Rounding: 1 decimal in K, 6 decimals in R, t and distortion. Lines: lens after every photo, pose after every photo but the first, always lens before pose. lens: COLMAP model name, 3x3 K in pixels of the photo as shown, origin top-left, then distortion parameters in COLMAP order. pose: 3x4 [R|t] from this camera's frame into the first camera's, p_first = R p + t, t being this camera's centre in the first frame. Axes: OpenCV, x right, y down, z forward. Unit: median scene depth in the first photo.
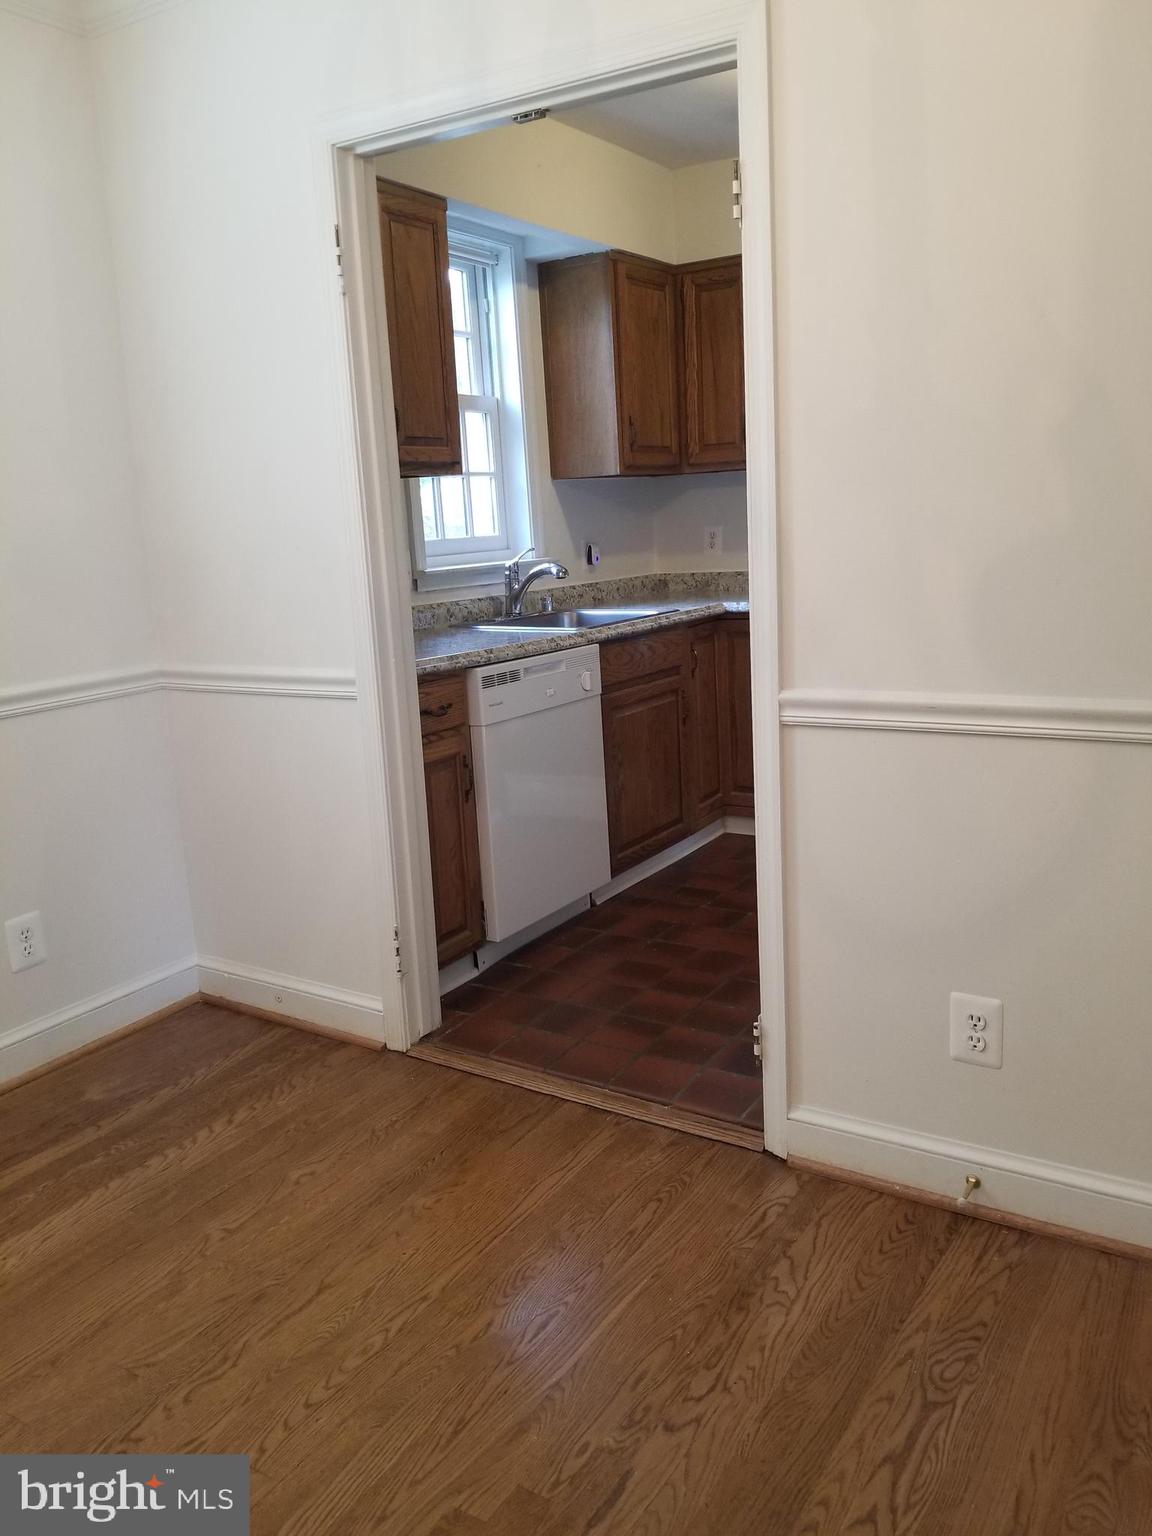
lens RADIAL K [[1288.7, 0, 576.0], [0, 1288.7, 768.0], [0, 0, 1]] dist [-0.004123, 0.102506]
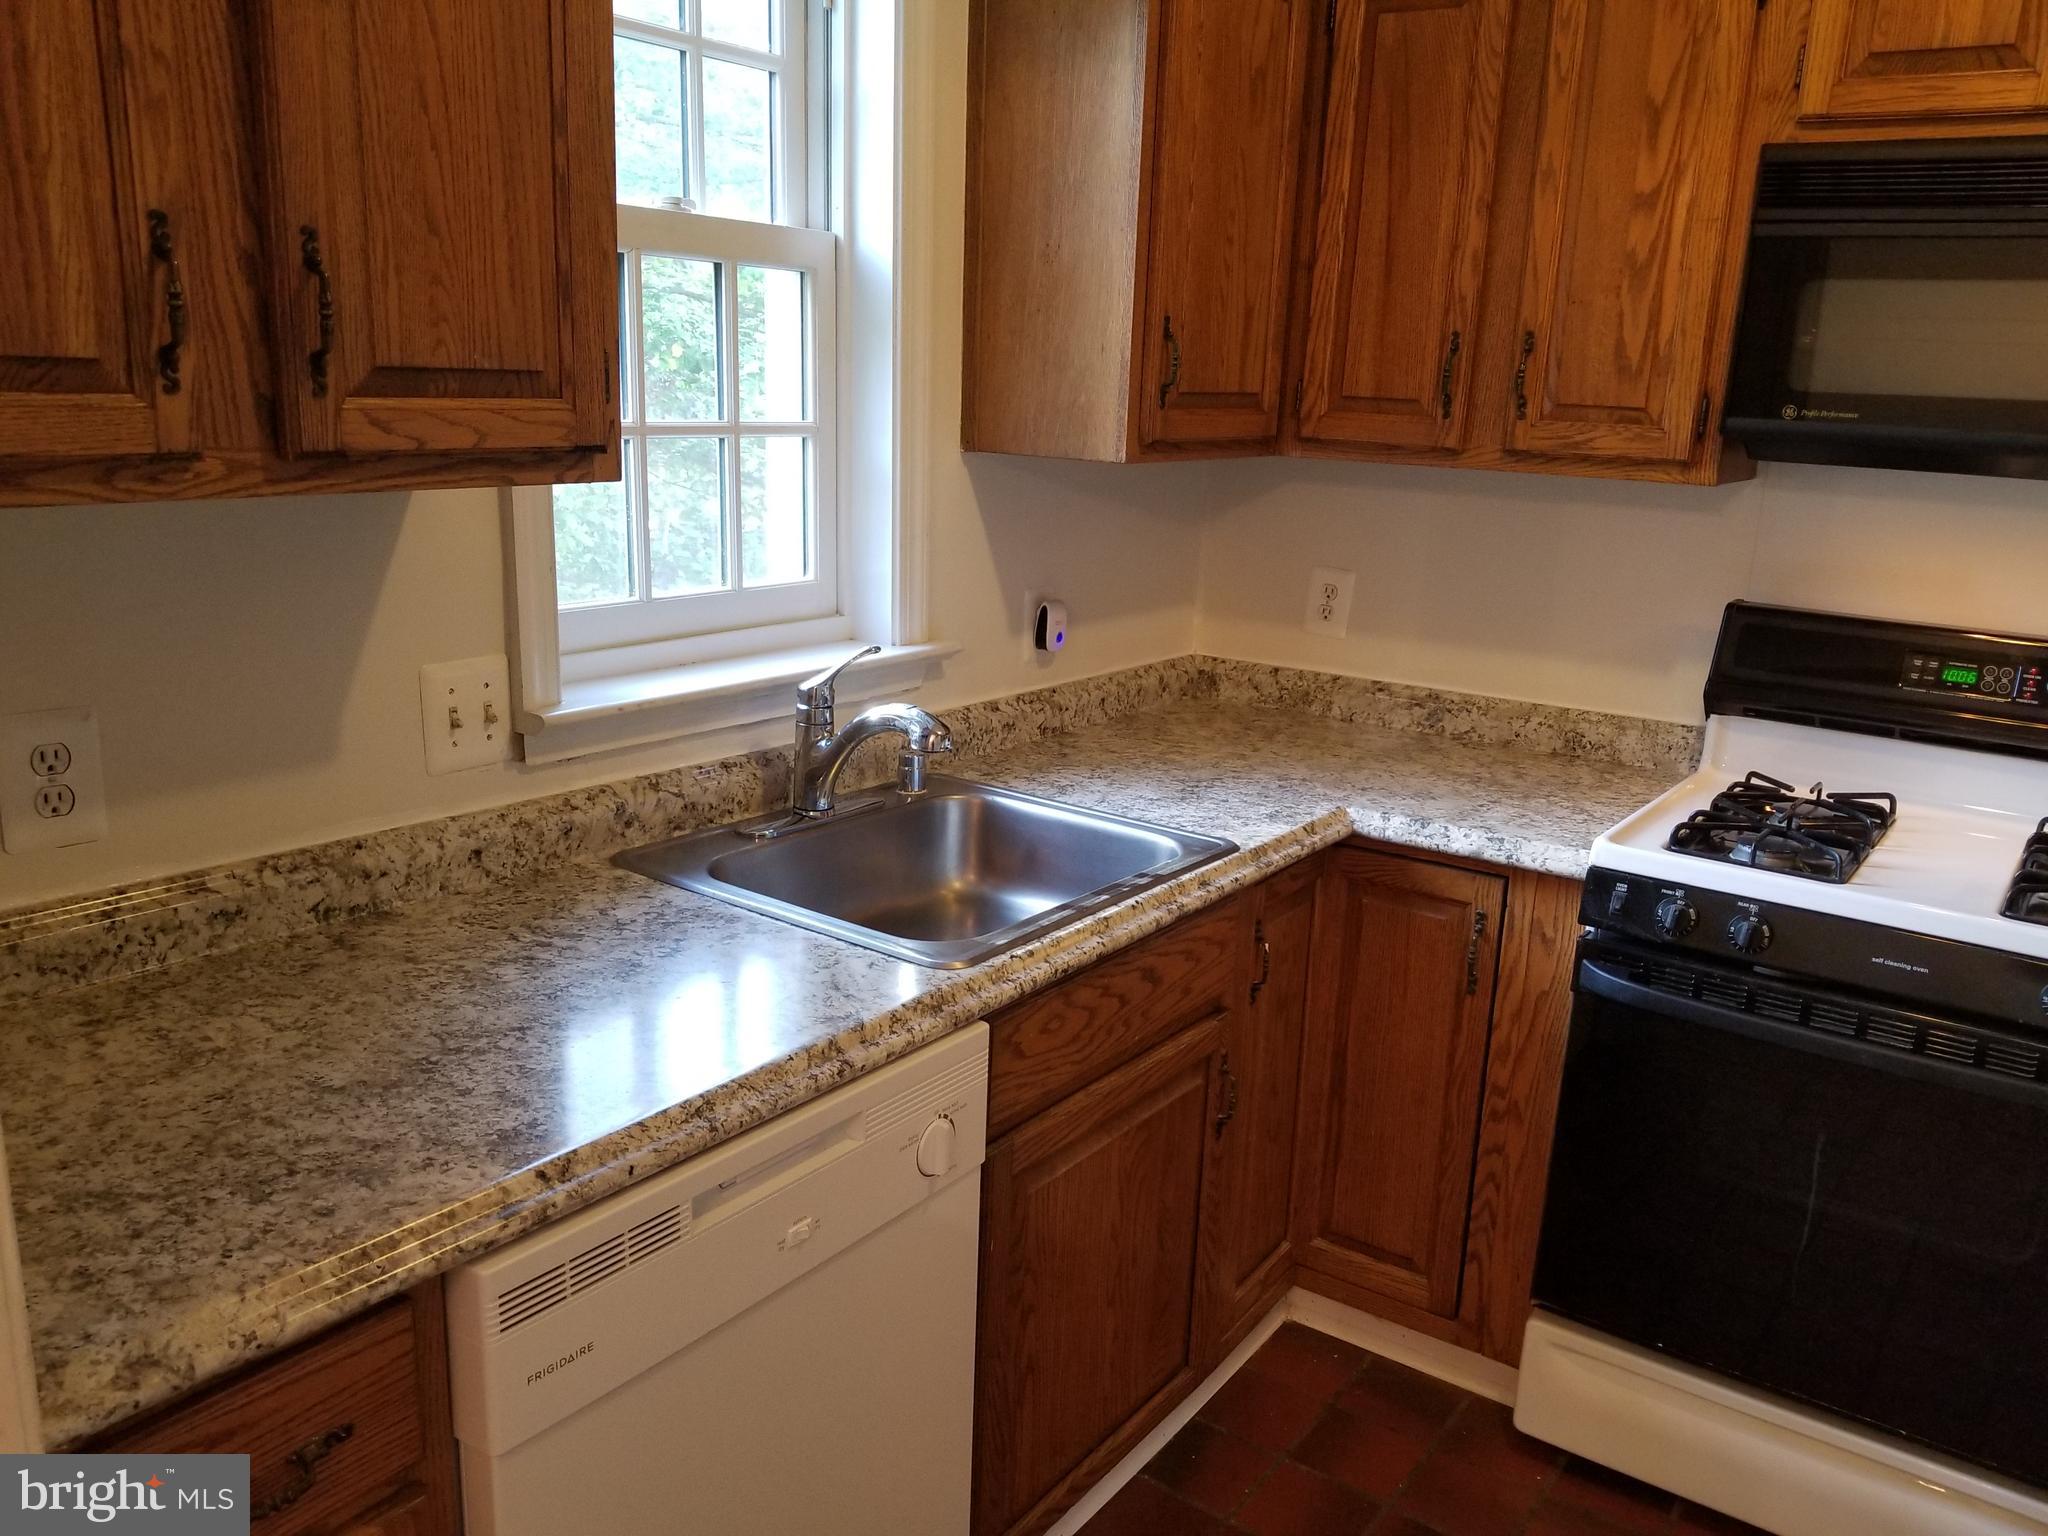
lens RADIAL K [[1655.8, 0, 1033.2], [0, 1655.8, 800.0], [0, 0, 1]] dist [0.089765, -0.175931]
pose [[0.994335, 0.104152, -0.021208, 0.026896], [-0.102617, 0.992671, 0.063822, -0.152349], [0.027700, -0.061284, 0.997736, 0.474840]]
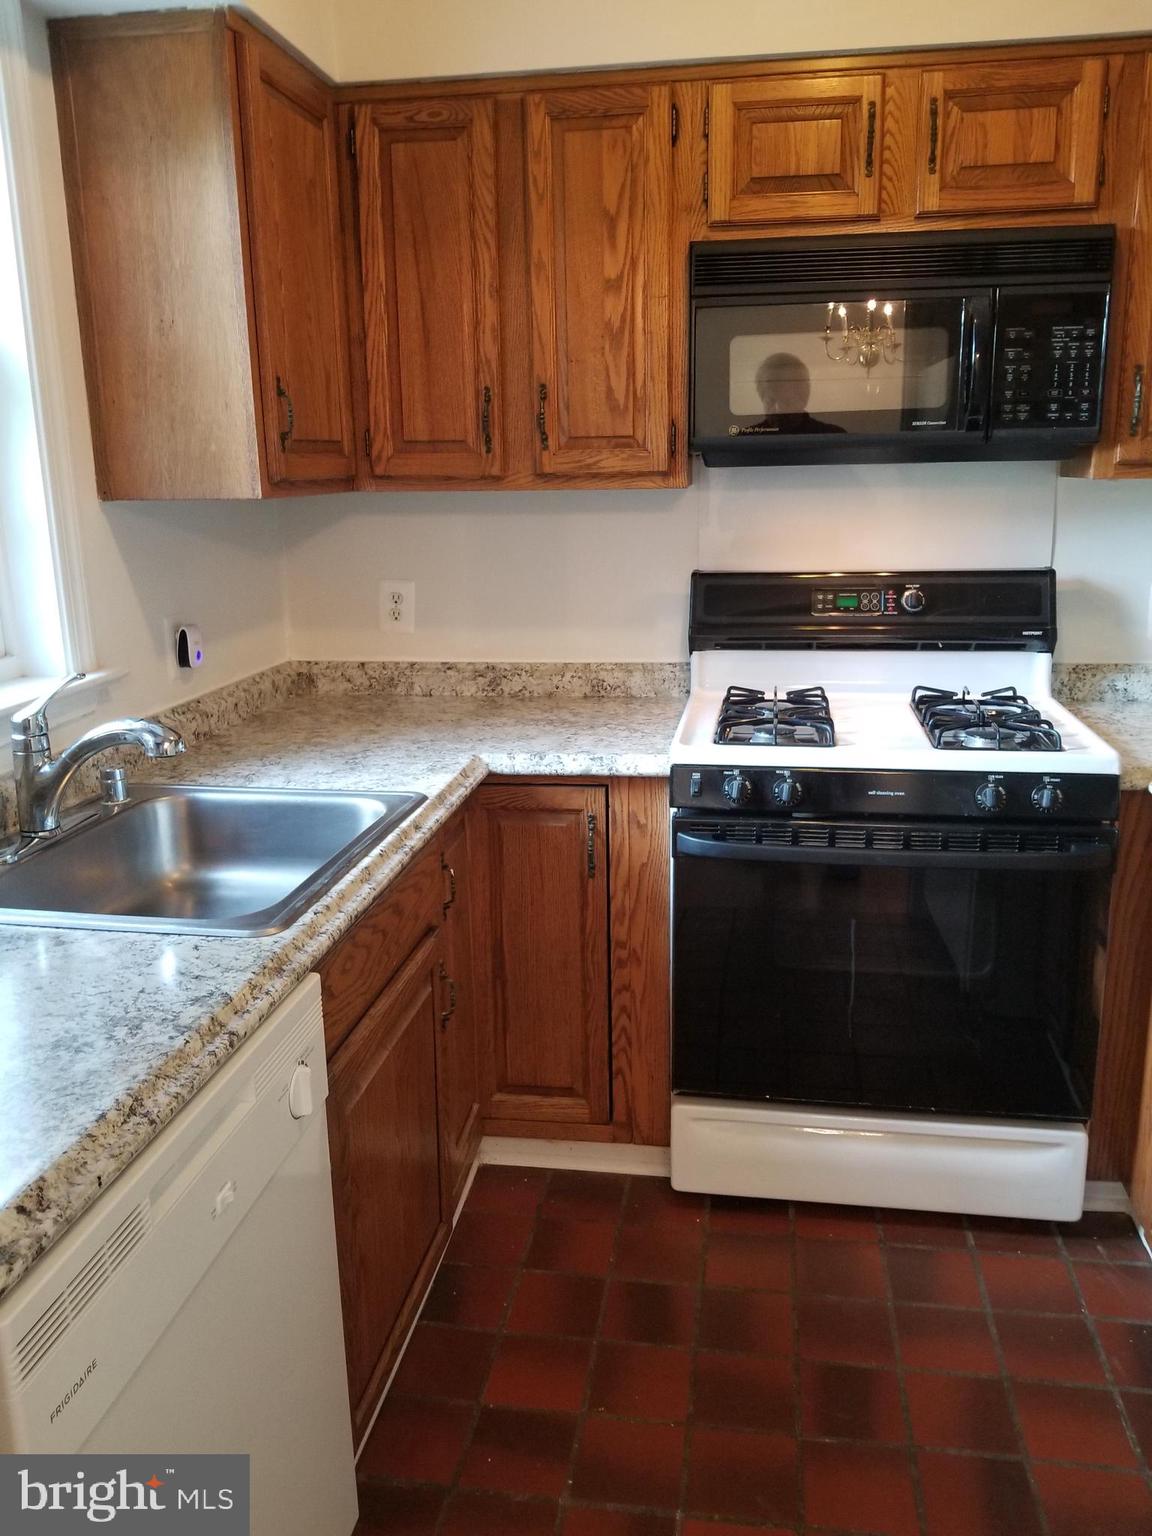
lens RADIAL K [[1241.9, 0, 600.5], [0, 1241.9, 743.2], [0, 0, 1]] dist [0.089765, -0.175931]
pose [[0.910786, -0.052648, 0.409509, -0.045670], [0.047283, 0.998612, 0.023224, -0.140760], [-0.410163, -0.001790, 0.912011, 0.520410]]
